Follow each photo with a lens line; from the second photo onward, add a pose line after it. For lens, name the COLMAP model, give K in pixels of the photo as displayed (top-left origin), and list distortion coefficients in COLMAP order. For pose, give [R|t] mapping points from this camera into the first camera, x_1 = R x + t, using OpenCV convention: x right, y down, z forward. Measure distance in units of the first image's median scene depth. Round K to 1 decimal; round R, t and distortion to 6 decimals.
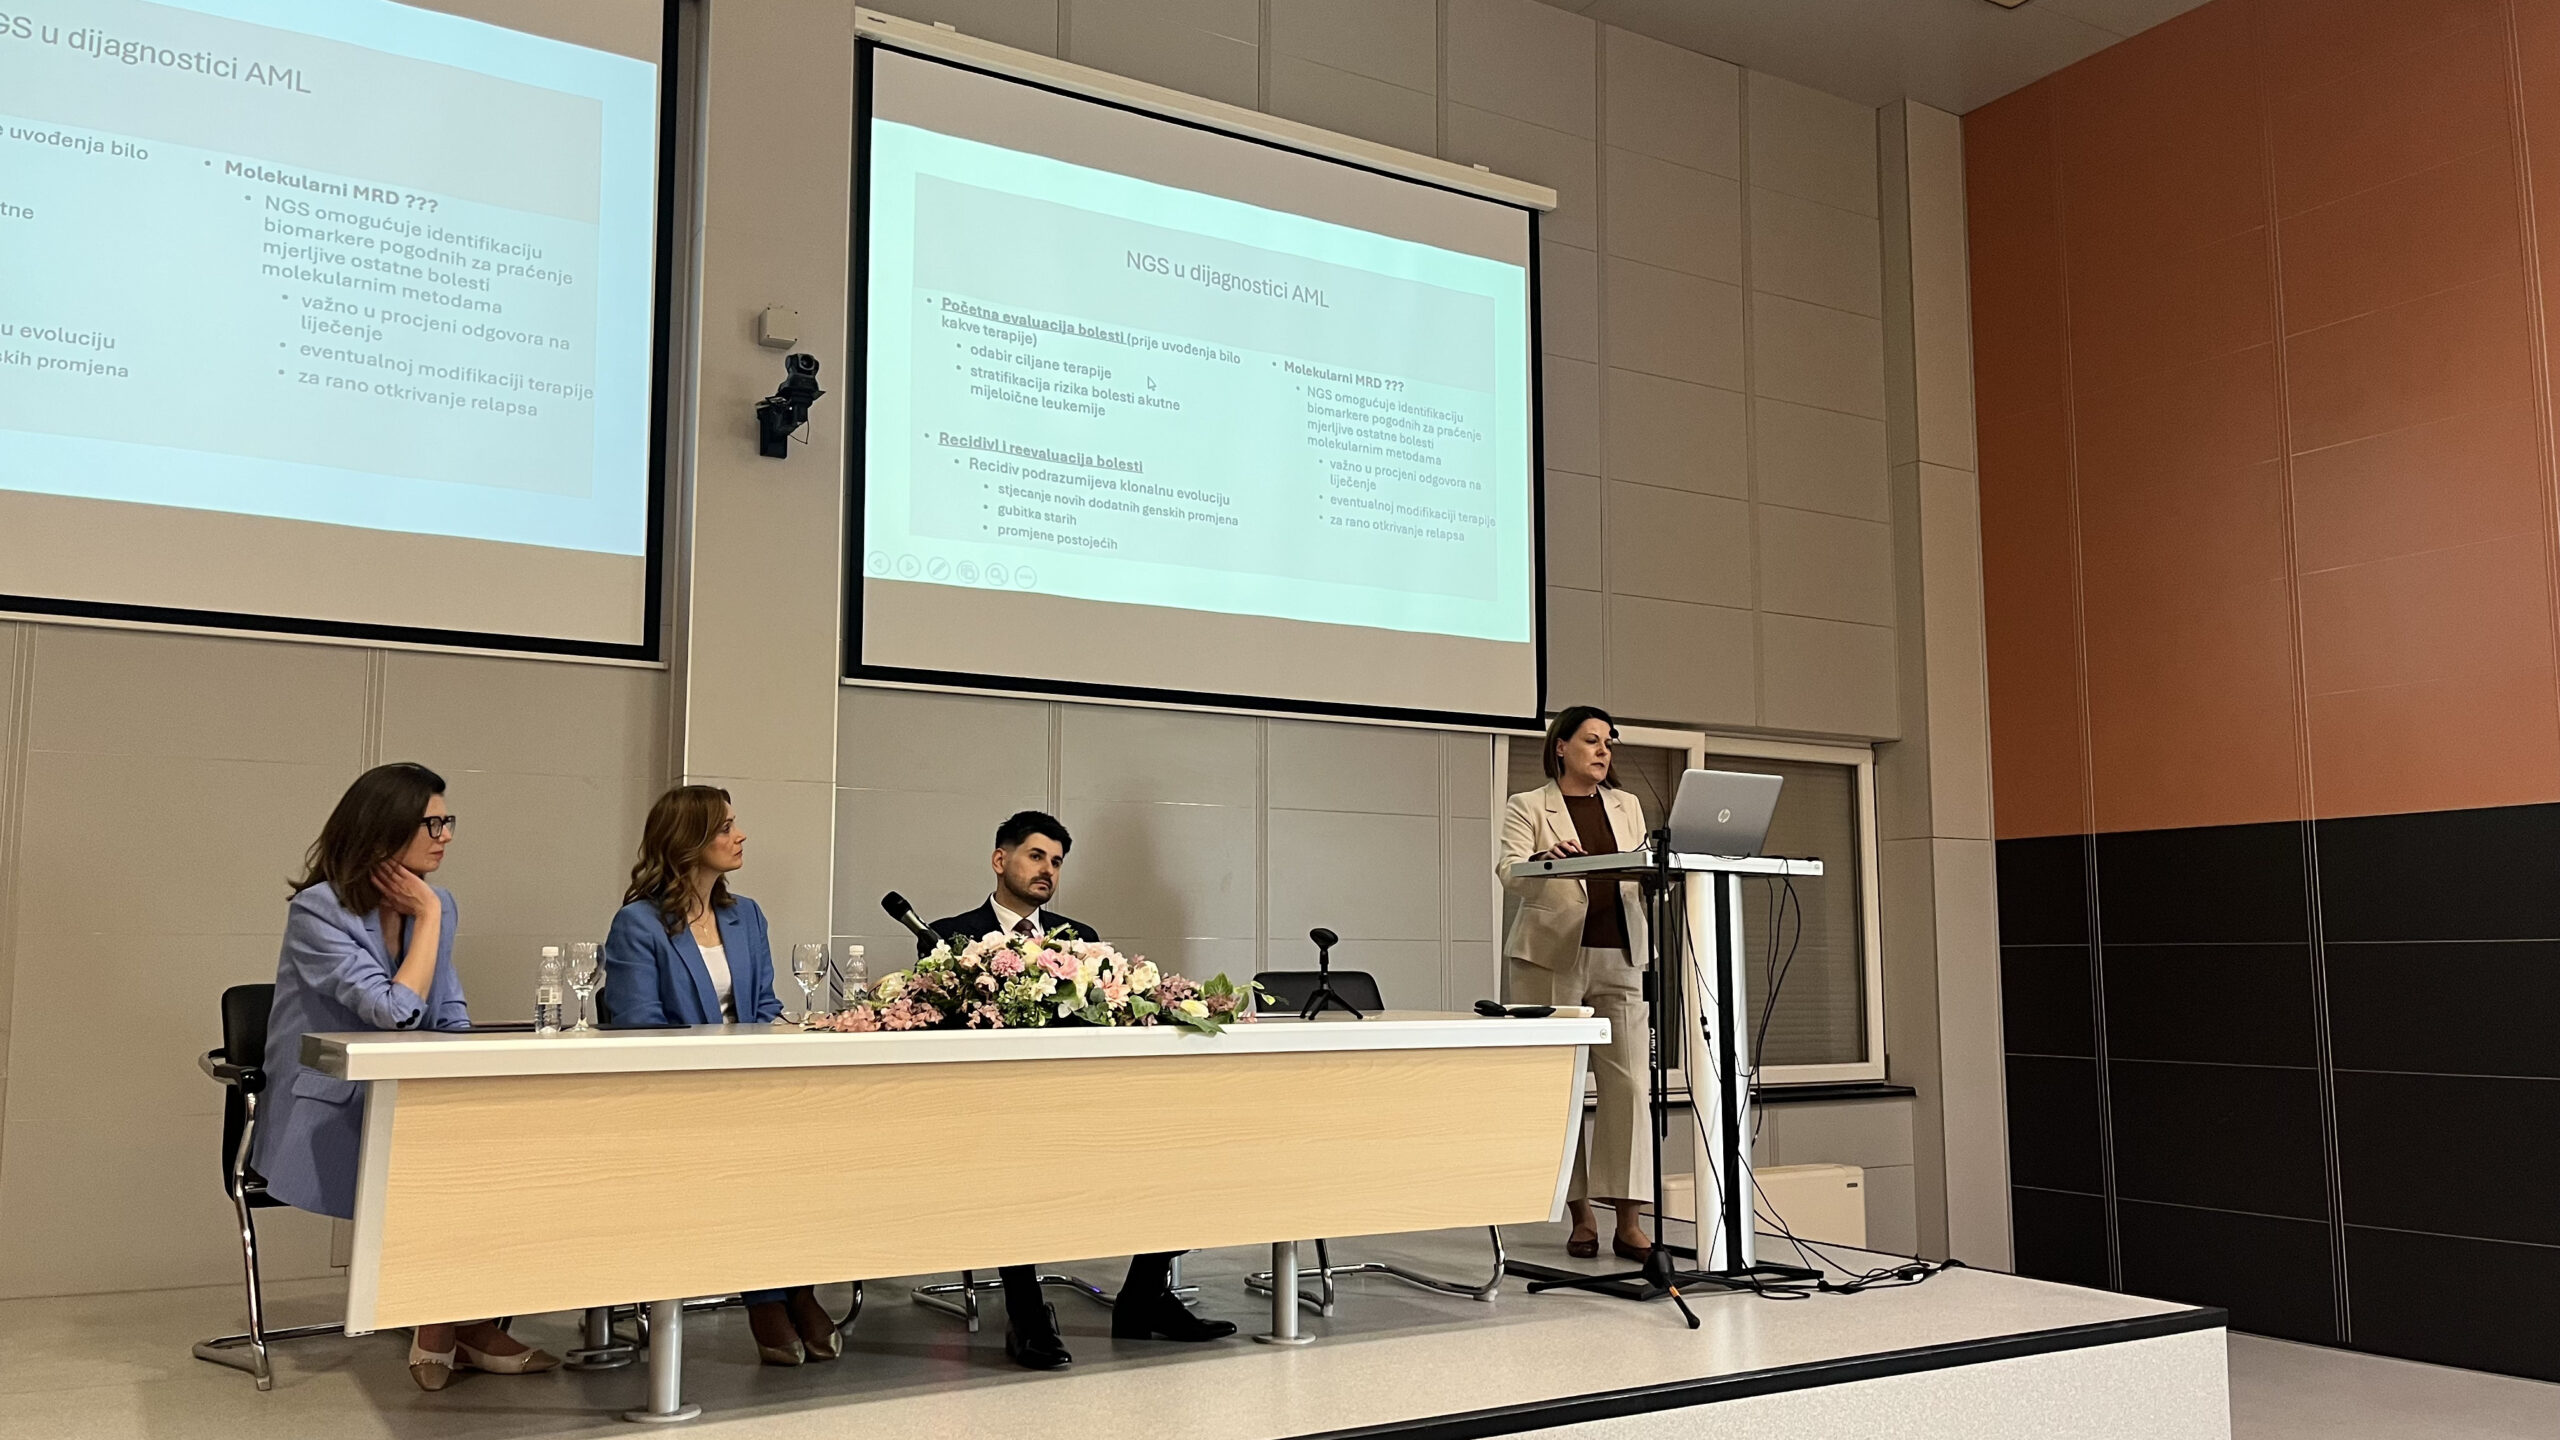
lens RADIAL K [[1992.8, 0, 1286.9], [0, 1992.8, 726.3], [0, 0, 1]] dist [0.030085, -0.008792]
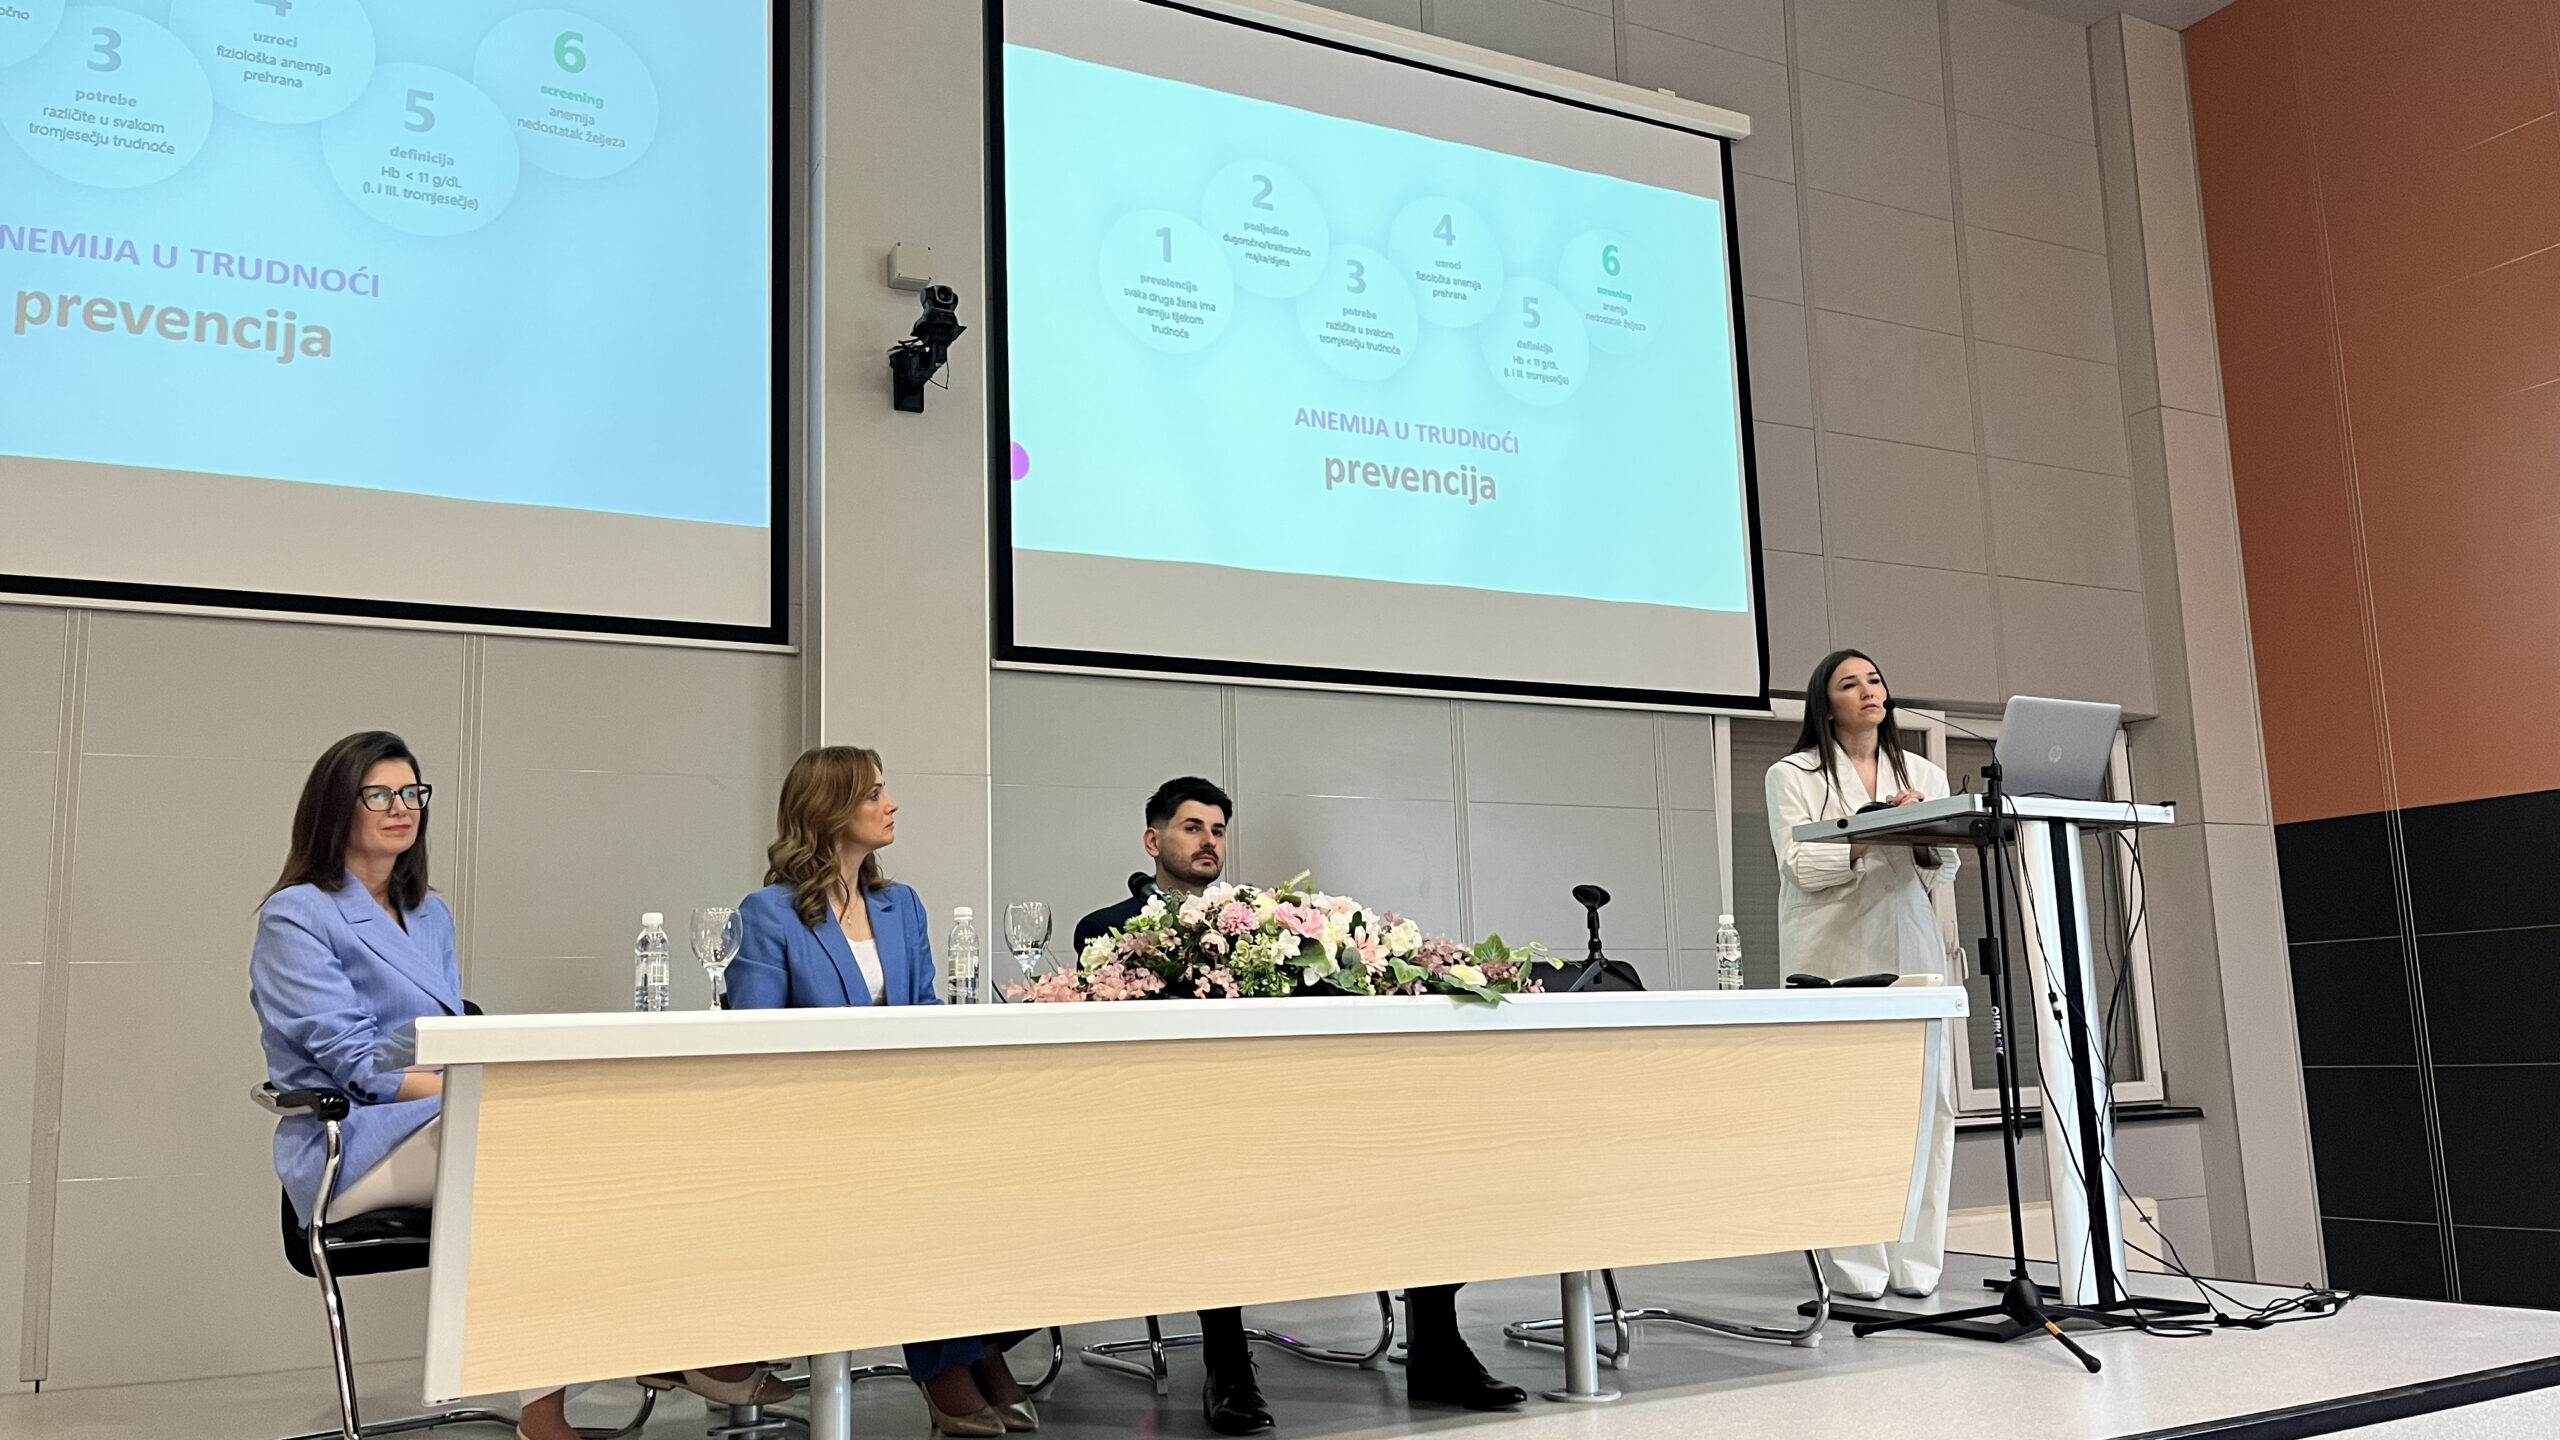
lens RADIAL K [[1990.5, 0, 1299.0], [0, 1990.5, 722.1], [0, 0, 1]] dist [0.029457, -0.002335]
pose [[0.998013, -0.040991, -0.047842, -0.058761], [0.038902, 0.998282, -0.043818, 0.059946], [0.049556, 0.041869, 0.997893, 0.162148]]
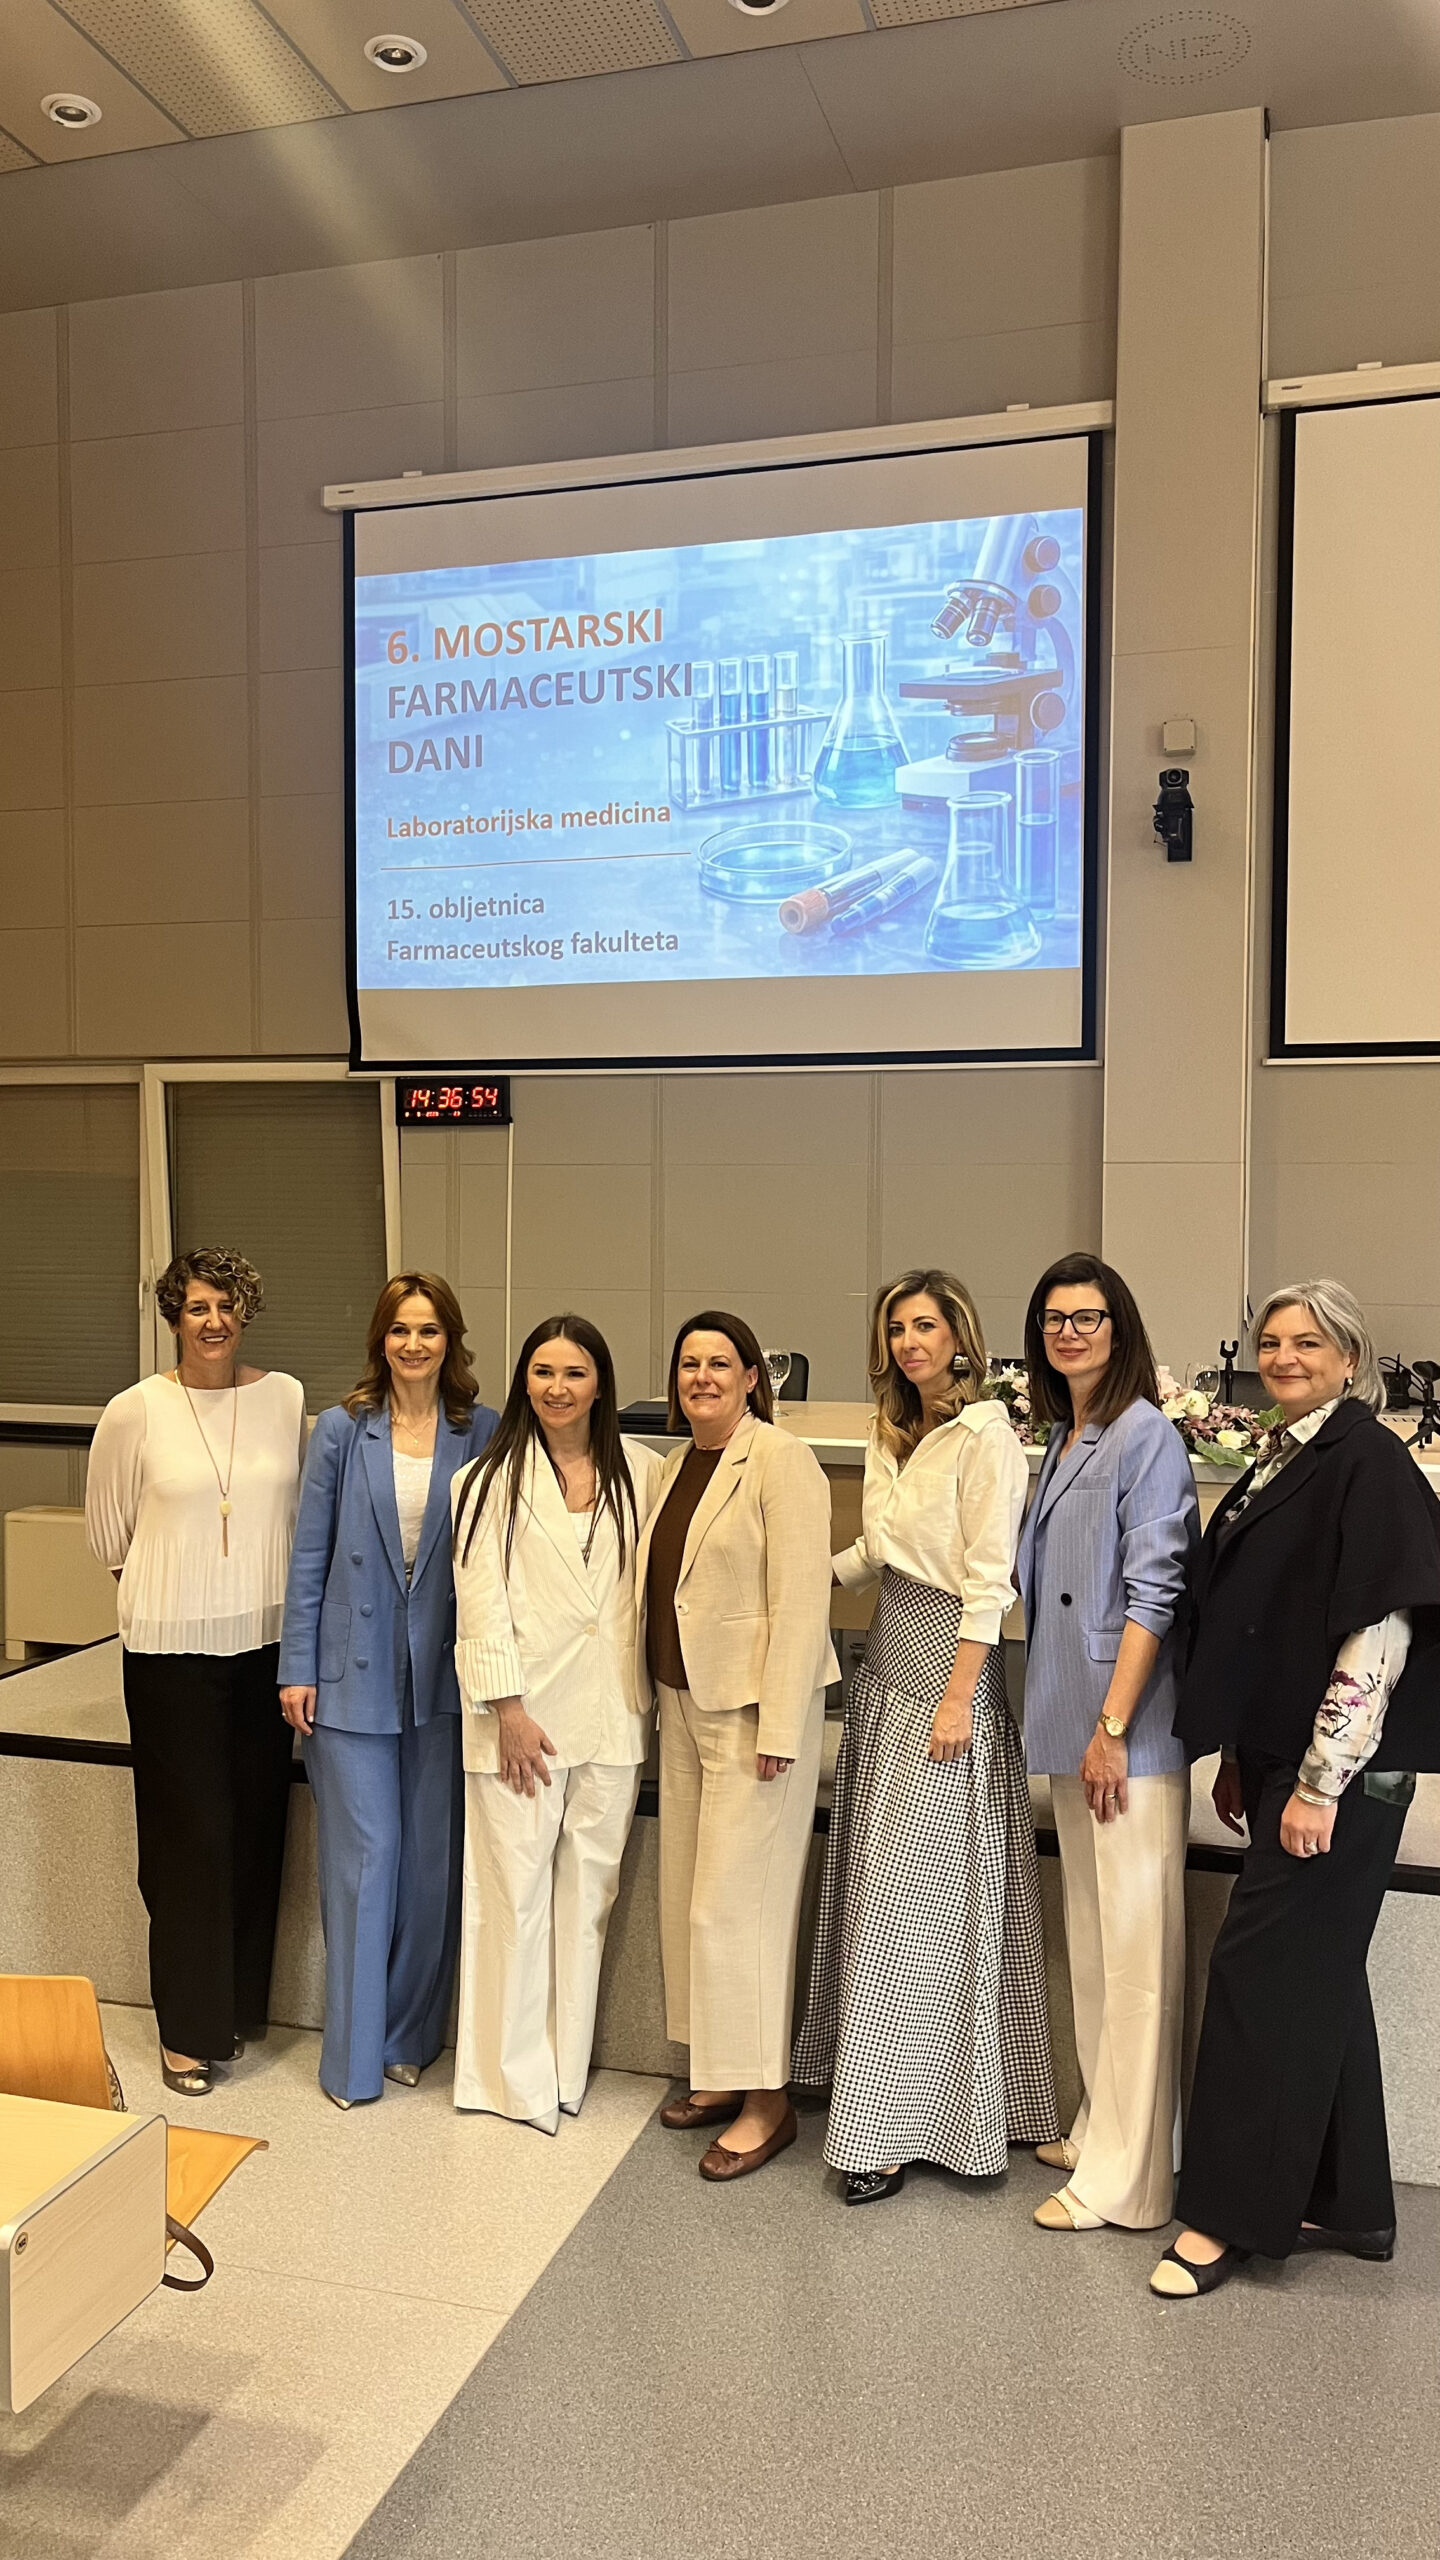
lens RADIAL K [[1988.2, 0, 720.0], [0, 1988.2, 1280.0], [0, 0, 1]] dist [0.030613, -0.009925]
pose [[0.669903, 0.031427, -0.741783, 0.476540], [0.088920, 0.988516, 0.122183, -0.080873], [0.737104, -0.147810, 0.659416, 0.090052]]
